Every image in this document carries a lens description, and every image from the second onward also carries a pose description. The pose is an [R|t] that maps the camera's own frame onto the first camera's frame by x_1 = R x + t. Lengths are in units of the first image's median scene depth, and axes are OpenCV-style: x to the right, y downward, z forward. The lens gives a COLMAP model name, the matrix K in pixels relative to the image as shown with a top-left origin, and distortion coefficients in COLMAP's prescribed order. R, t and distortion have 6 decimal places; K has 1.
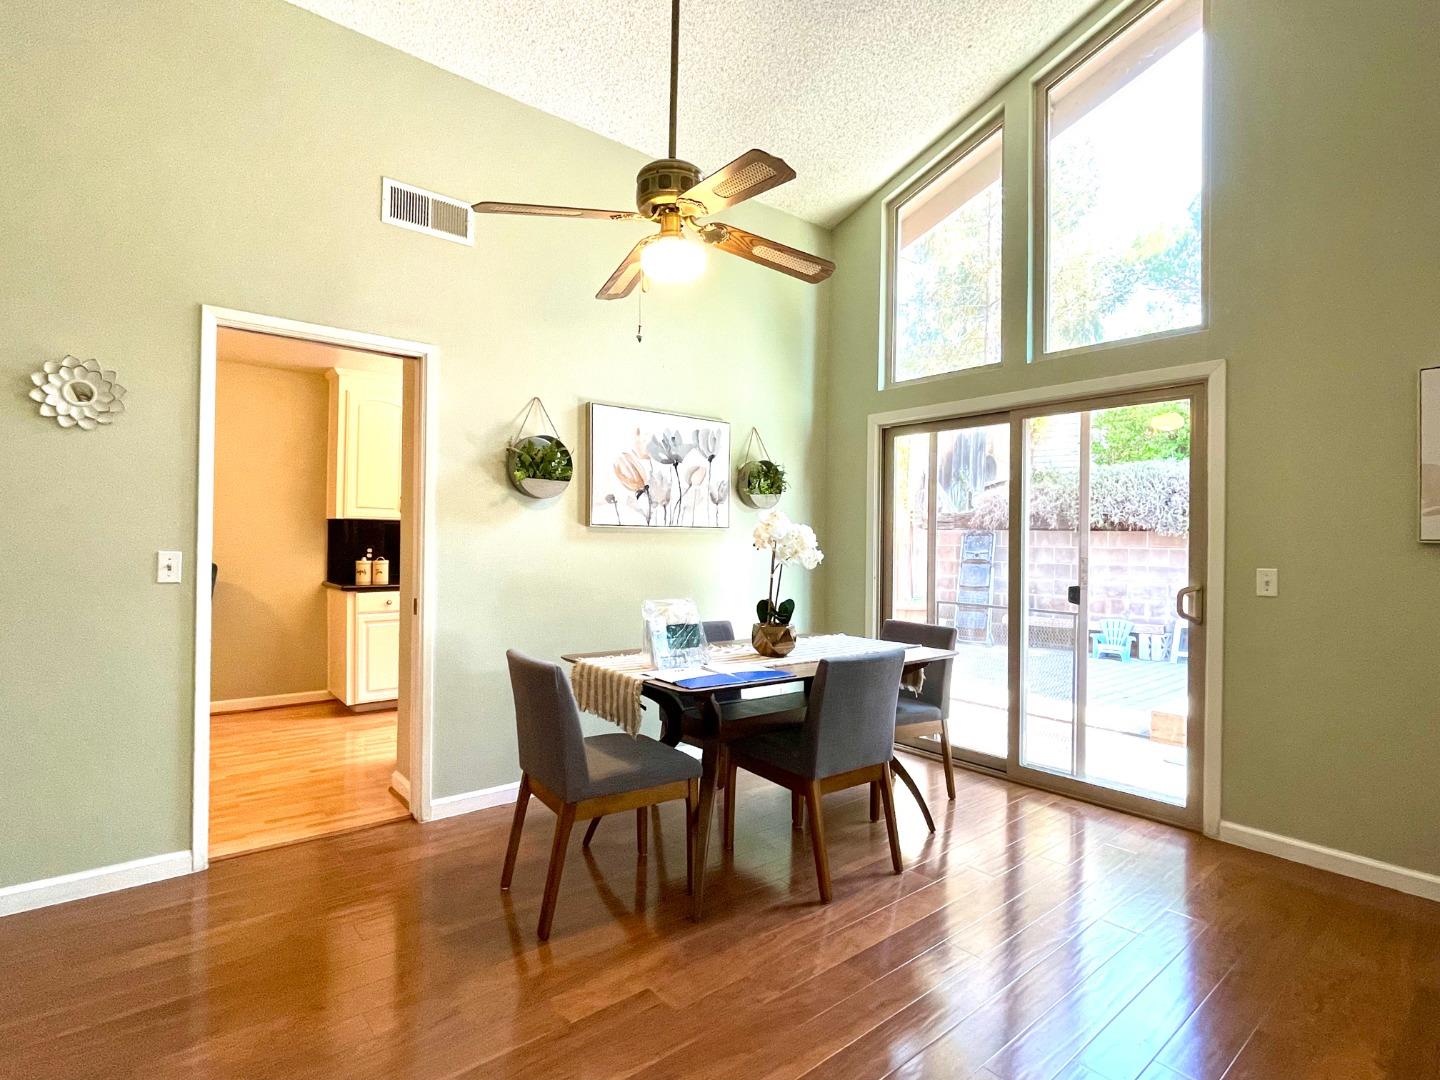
lens RADIAL K [[729.3, 0, 711.5], [0, 729.3, 536.2], [0, 0, 1]] dist [-0.002600, 0.000905]
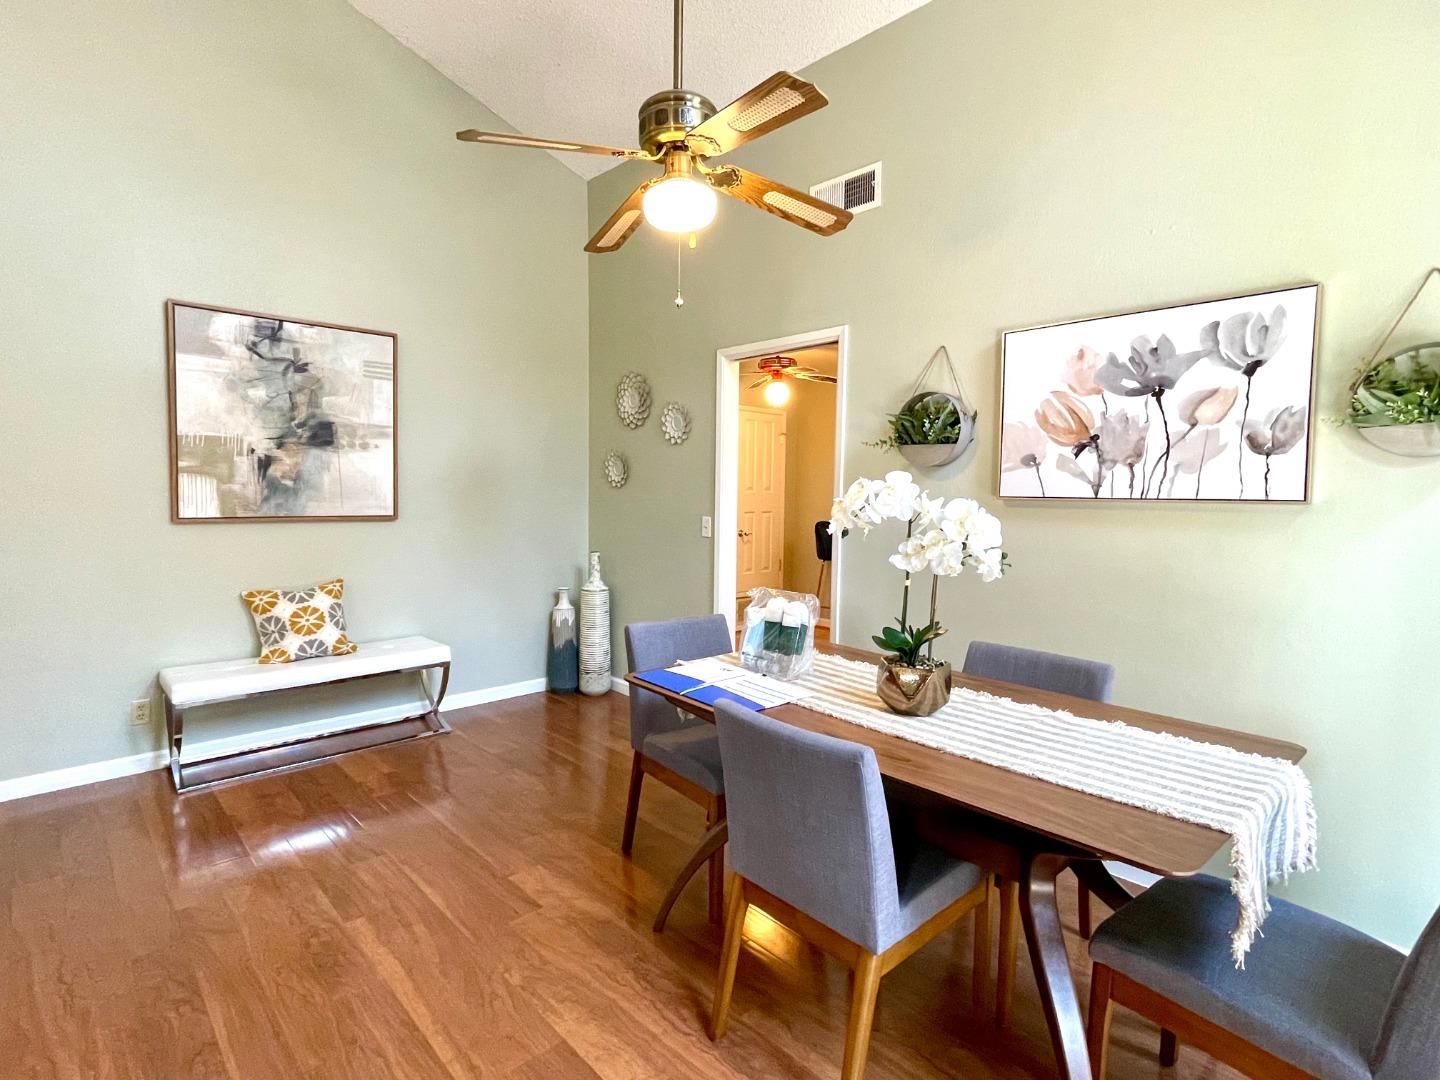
lens RADIAL K [[729.3, 0, 716.5], [0, 729.3, 537.9], [0, 0, 1]] dist [-0.002600, 0.000905]
pose [[0.061692, 0.053493, -0.996661, 0.541474], [-0.002782, 0.998568, 0.053423, -0.012079], [0.998091, -0.000523, 0.061753, 0.622409]]
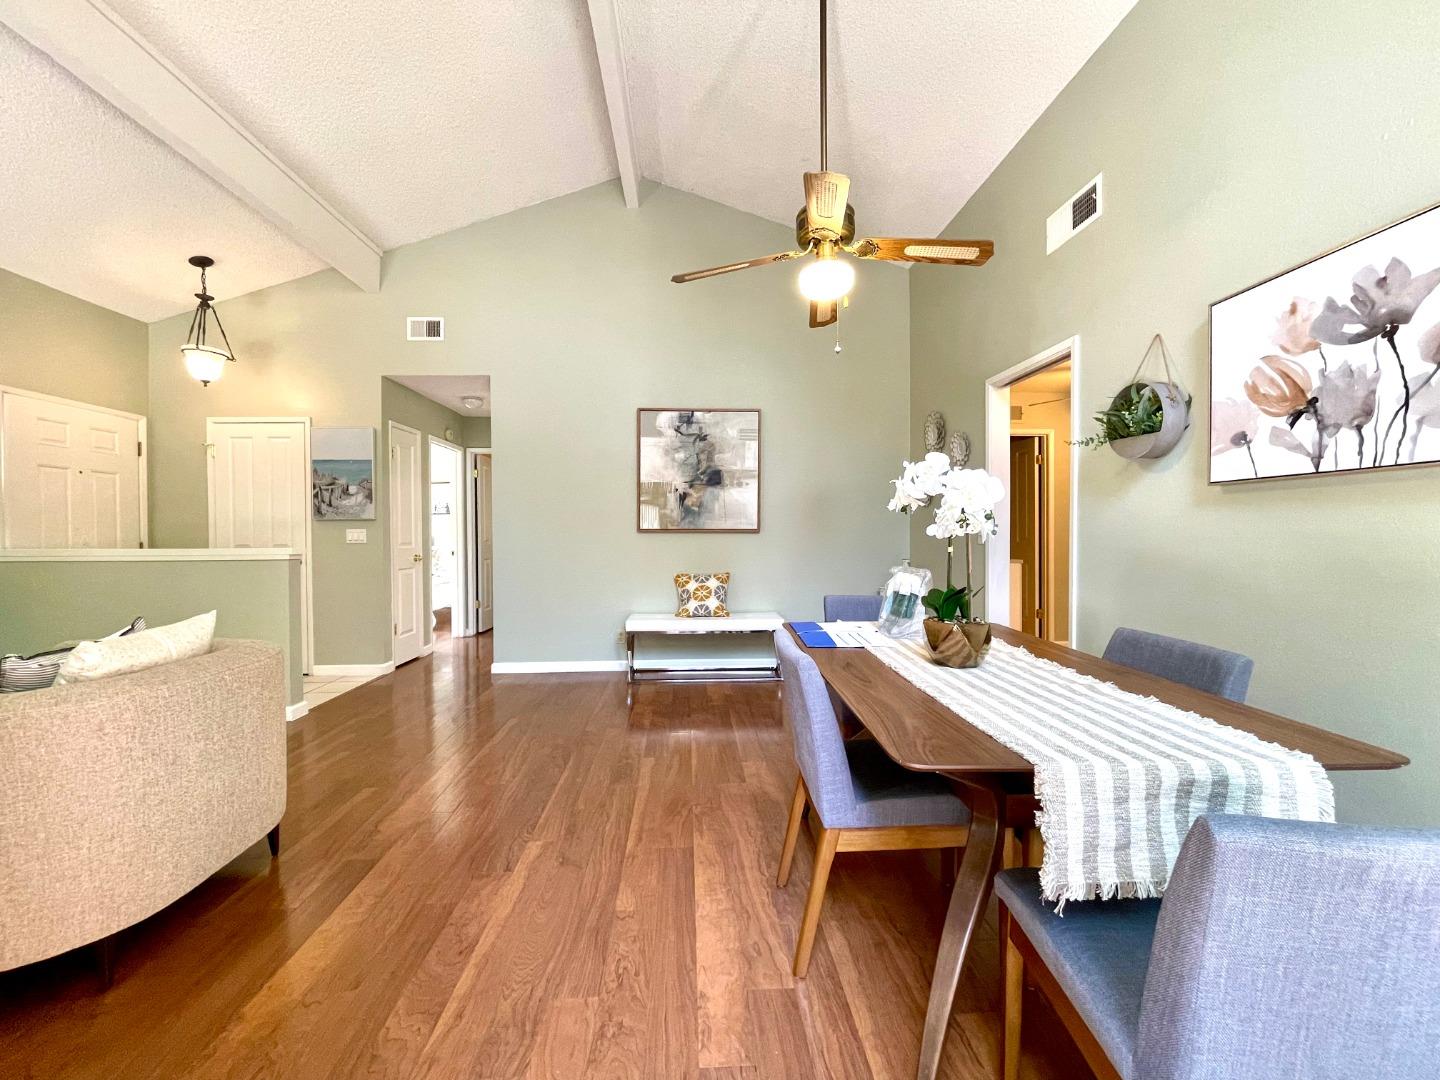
lens RADIAL K [[584.6, 0, 717.9], [0, 584.6, 538.2], [0, 0, 1]] dist [0.001855, -0.001228]
pose [[-0.601046, -0.003735, -0.799206, 0.527092], [0.000429, 0.999987, -0.004996, 0.036954], [0.799215, -0.003346, -0.601037, 0.905510]]
